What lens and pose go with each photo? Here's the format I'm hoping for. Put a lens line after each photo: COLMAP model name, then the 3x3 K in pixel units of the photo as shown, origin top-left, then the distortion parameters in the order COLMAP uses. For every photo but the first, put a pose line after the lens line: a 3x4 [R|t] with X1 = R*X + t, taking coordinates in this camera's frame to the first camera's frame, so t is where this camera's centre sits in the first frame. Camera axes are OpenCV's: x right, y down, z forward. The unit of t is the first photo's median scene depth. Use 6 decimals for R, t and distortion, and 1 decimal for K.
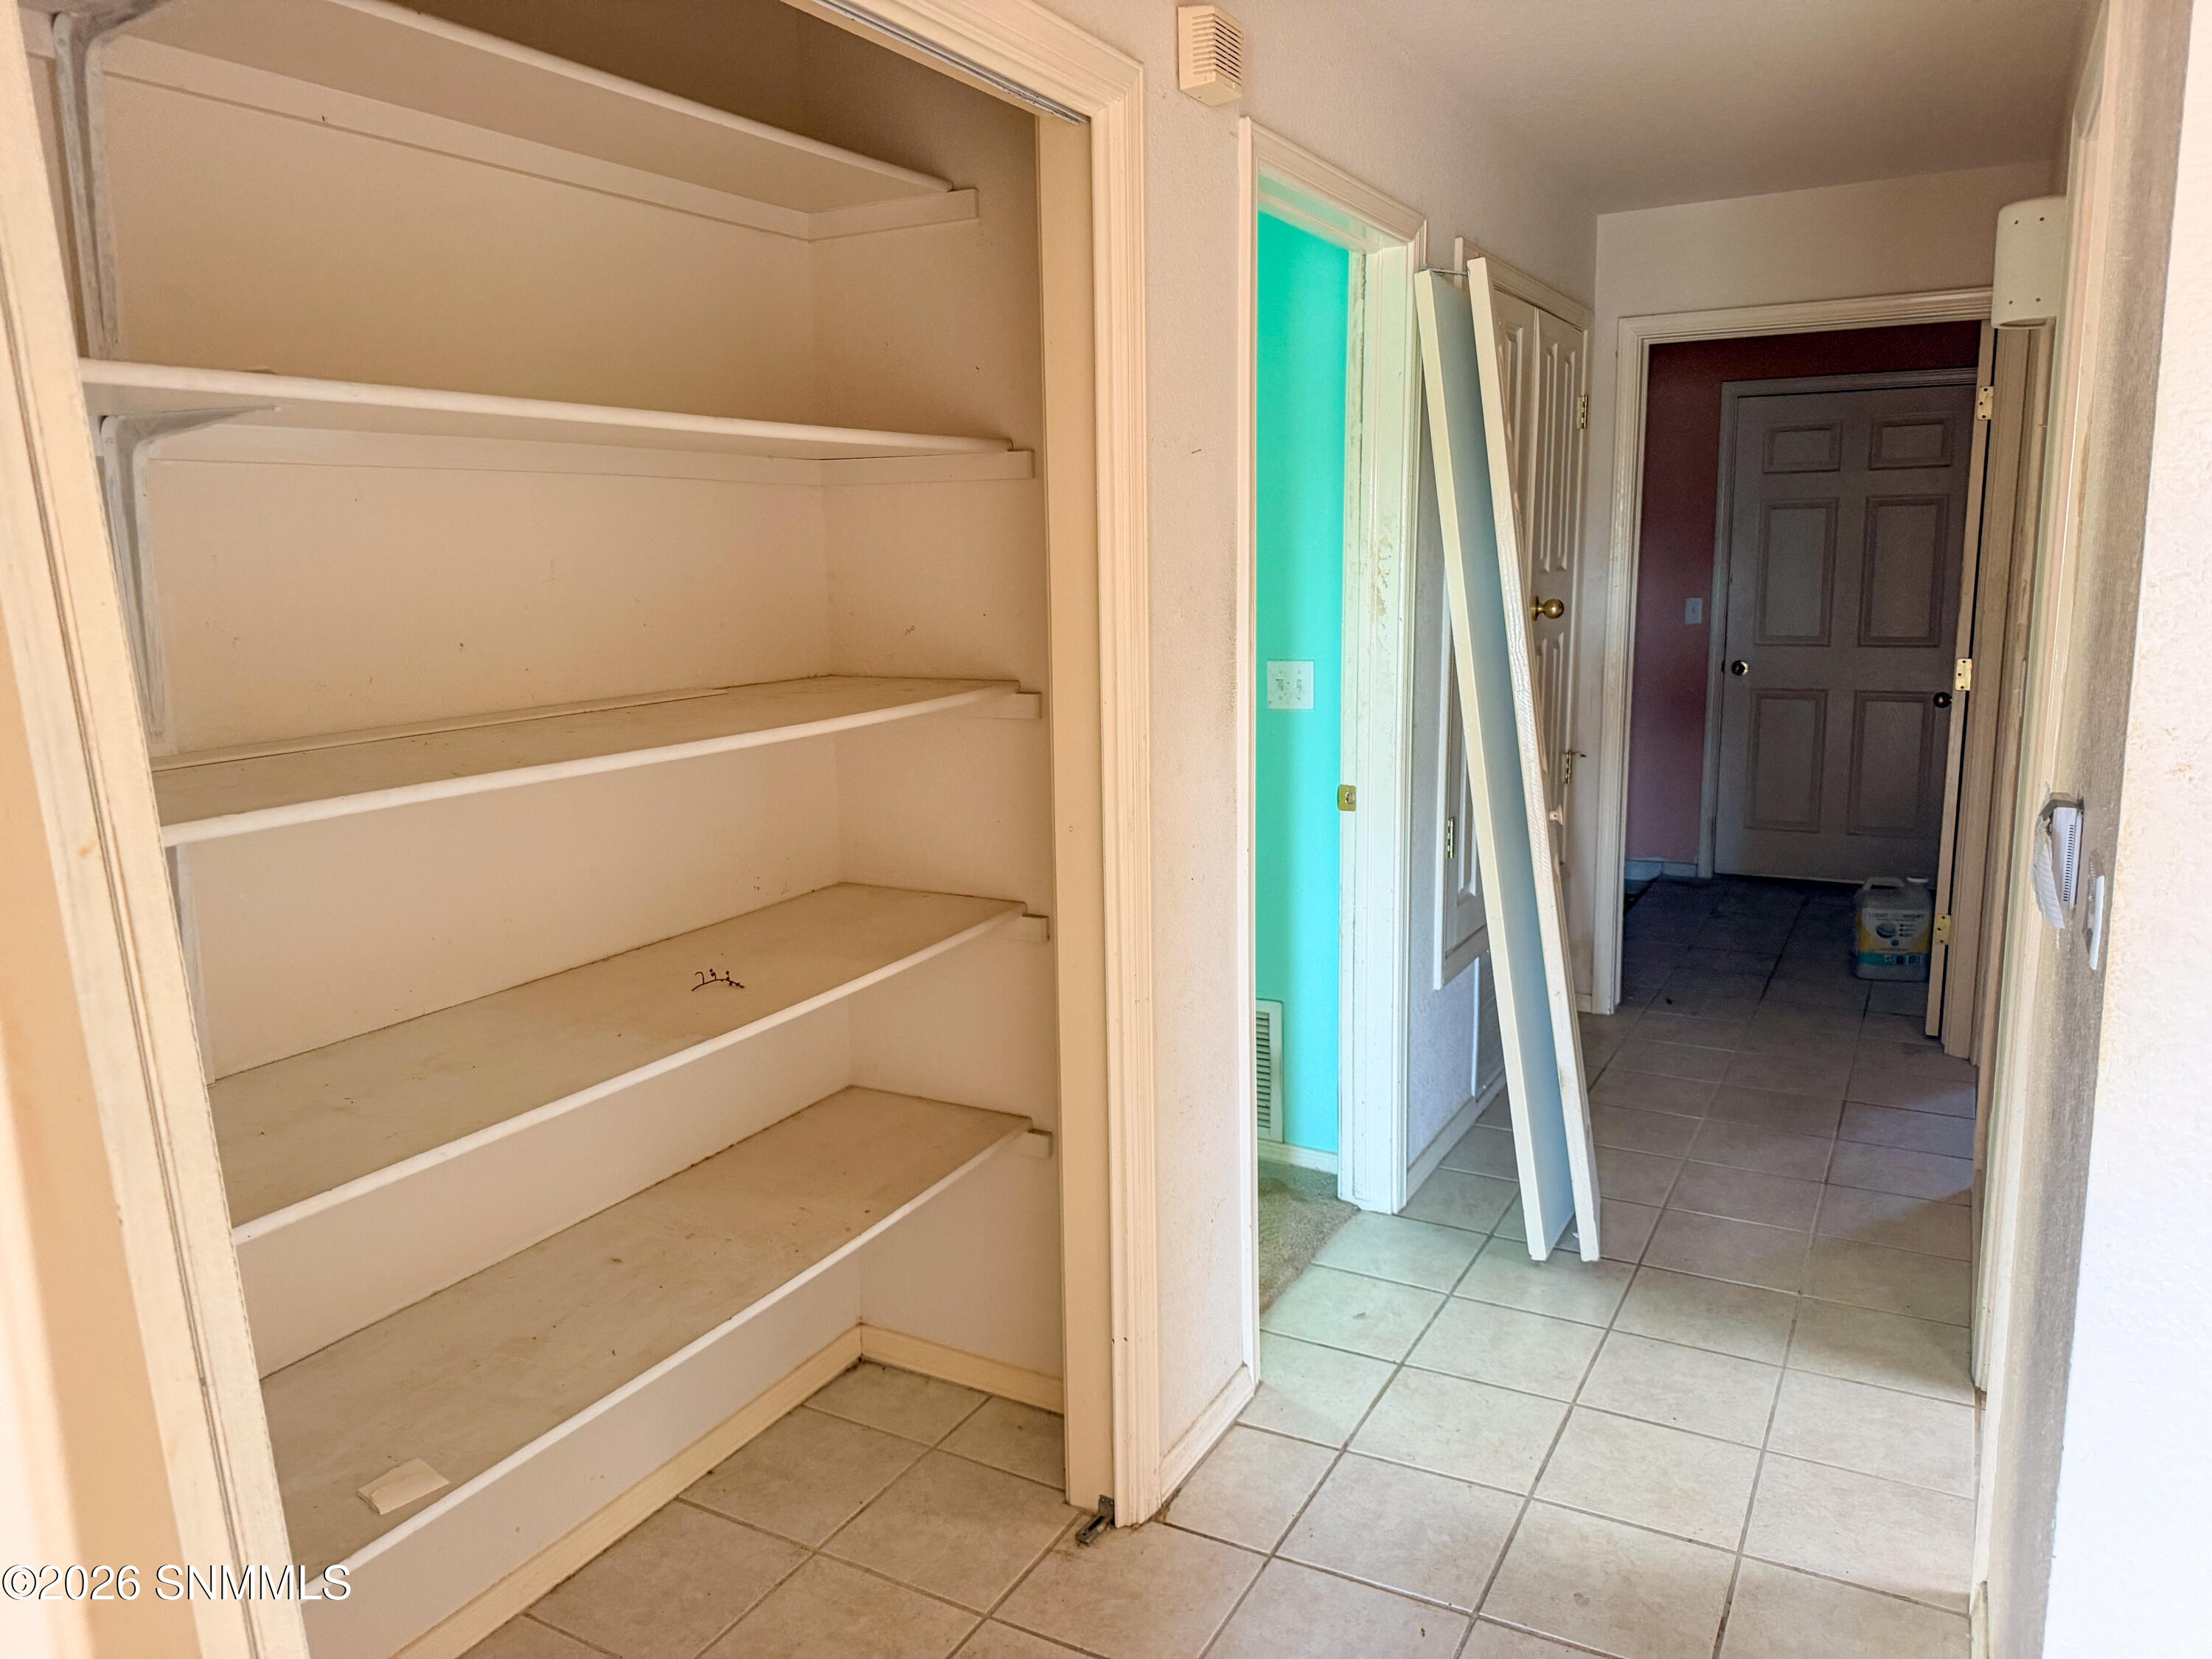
lens RADIAL K [[1534.3, 0, 1103.6], [0, 1534.3, 827.0], [0, 0, 1]] dist [0.119272, -0.199044]
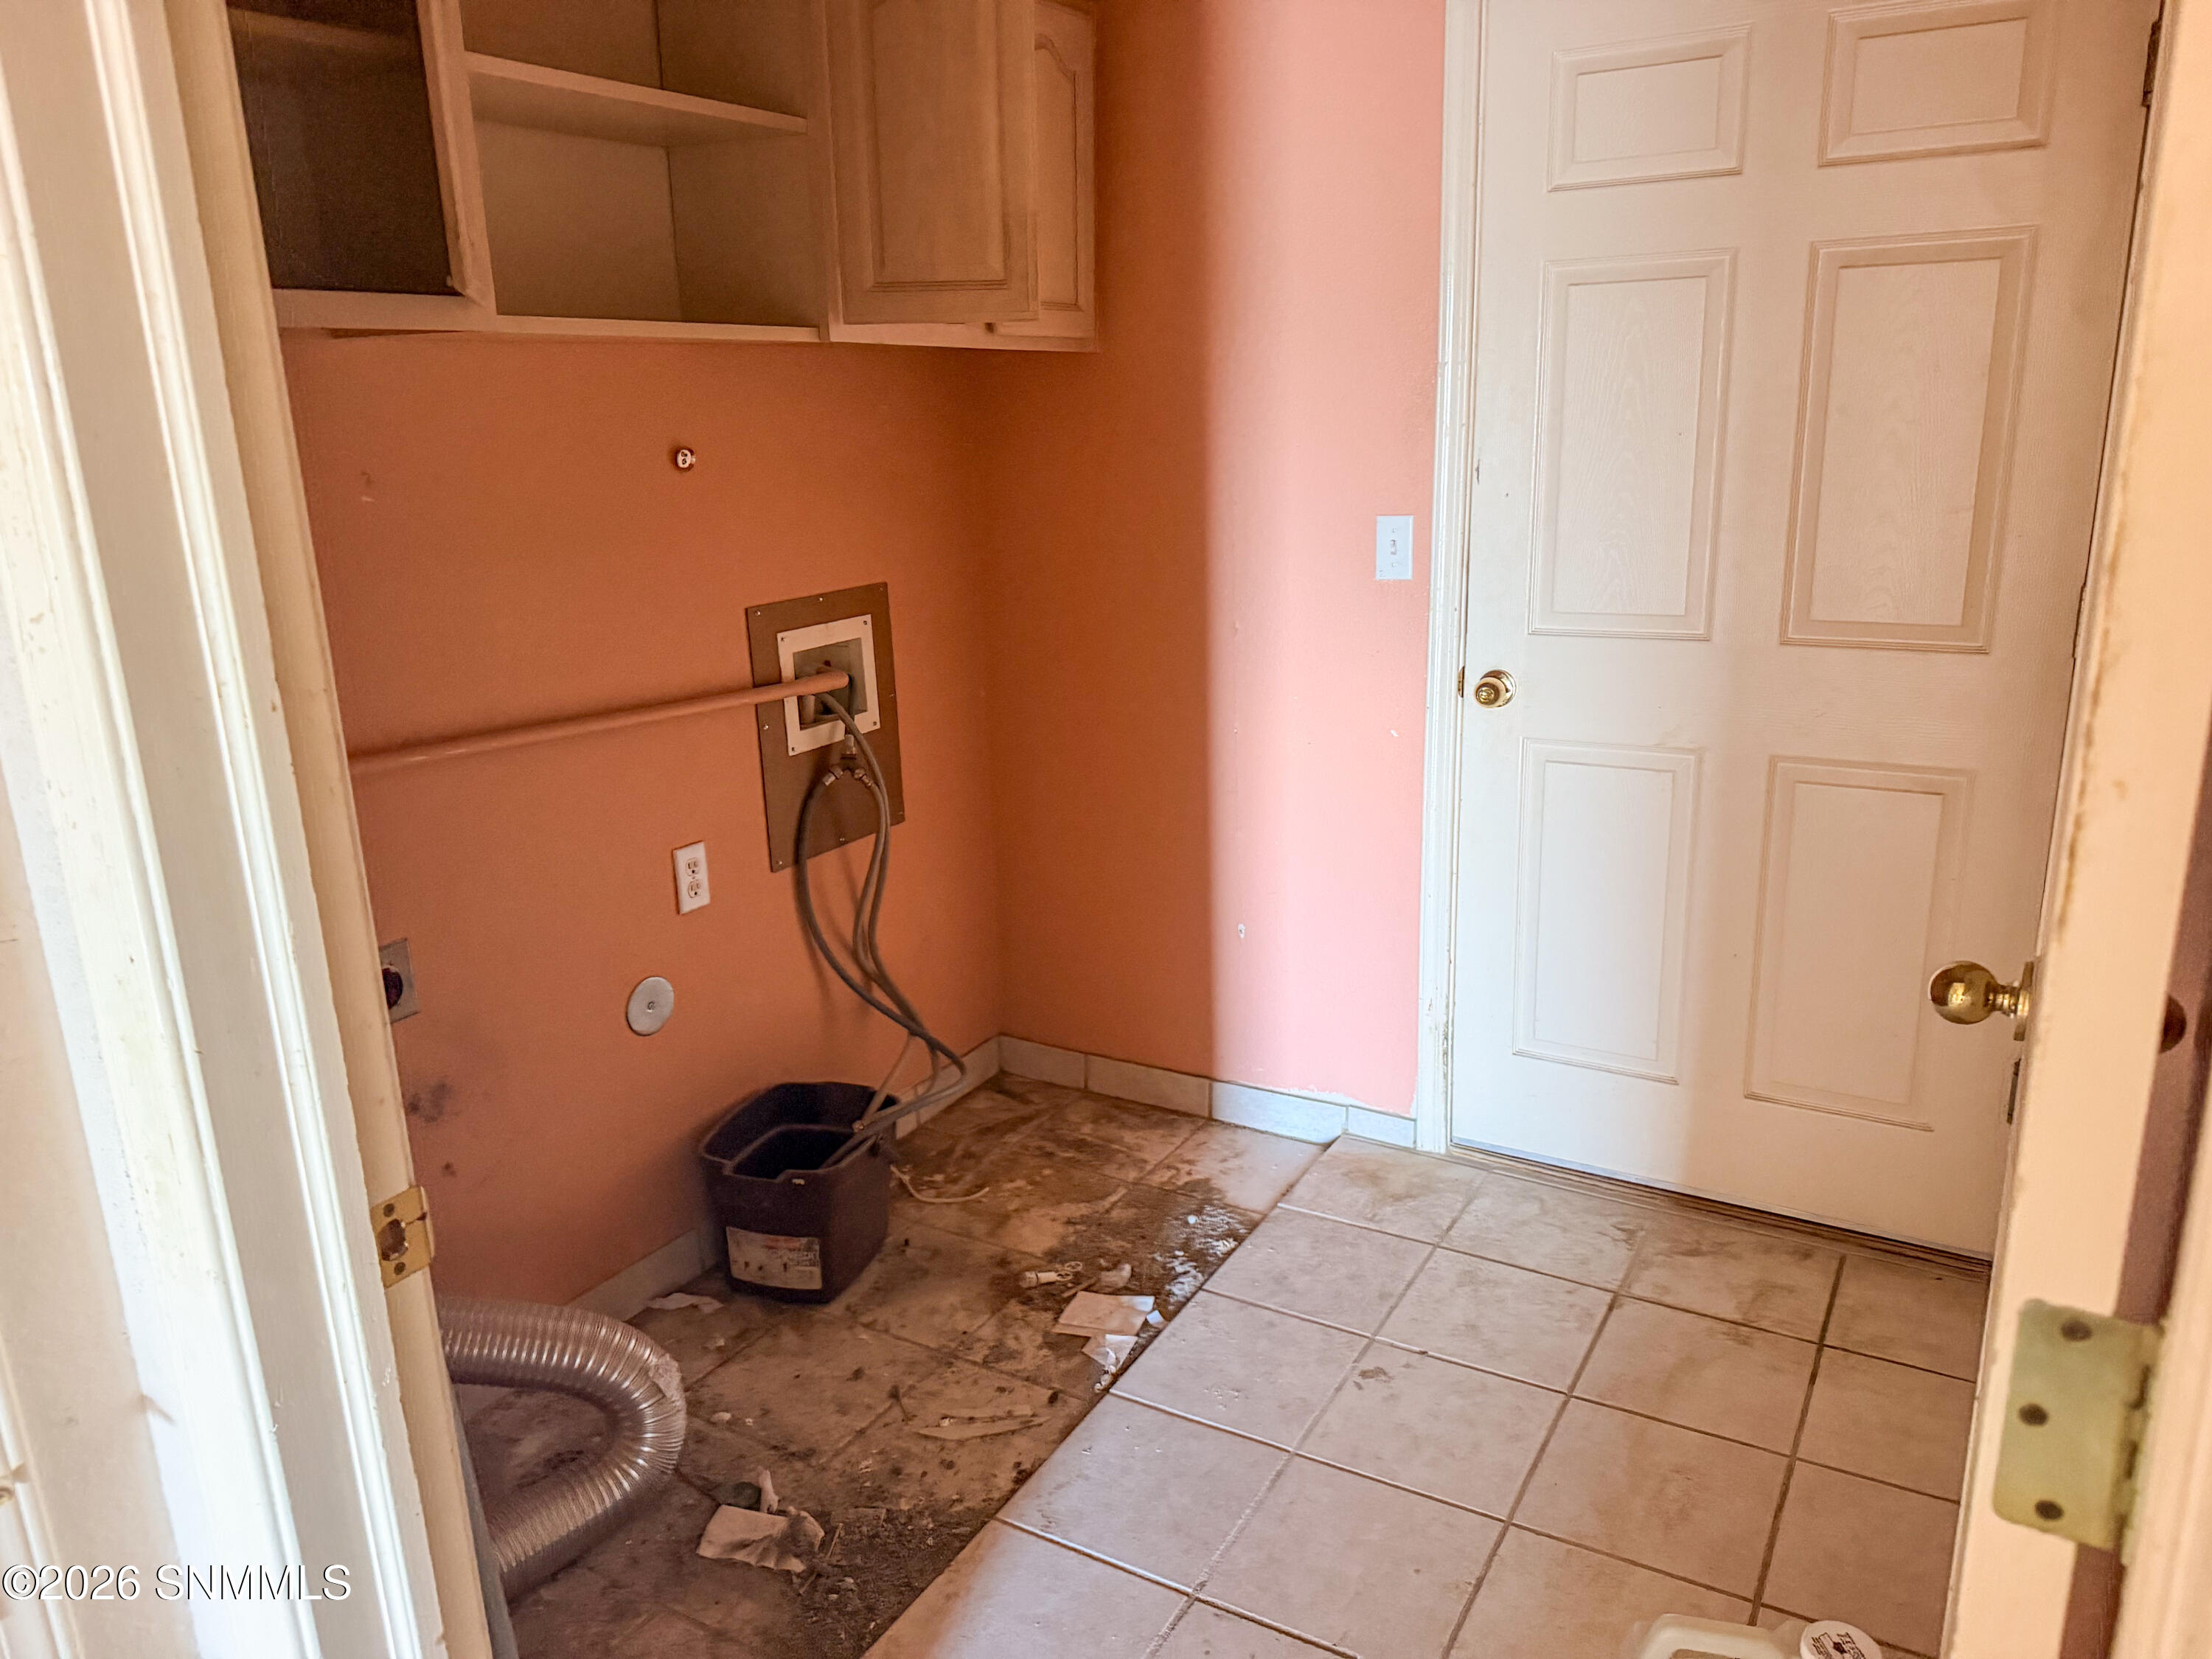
lens RADIAL K [[1580.2, 0, 1106.0], [0, 1580.2, 829.5], [0, 0, 1]] dist [0.176691, -0.226298]
pose [[0.999626, 0.000486, -0.027337, 0.306497], [0.001861, 0.996313, 0.085770, -0.098120], [0.027277, -0.085788, 0.995940, 0.552229]]
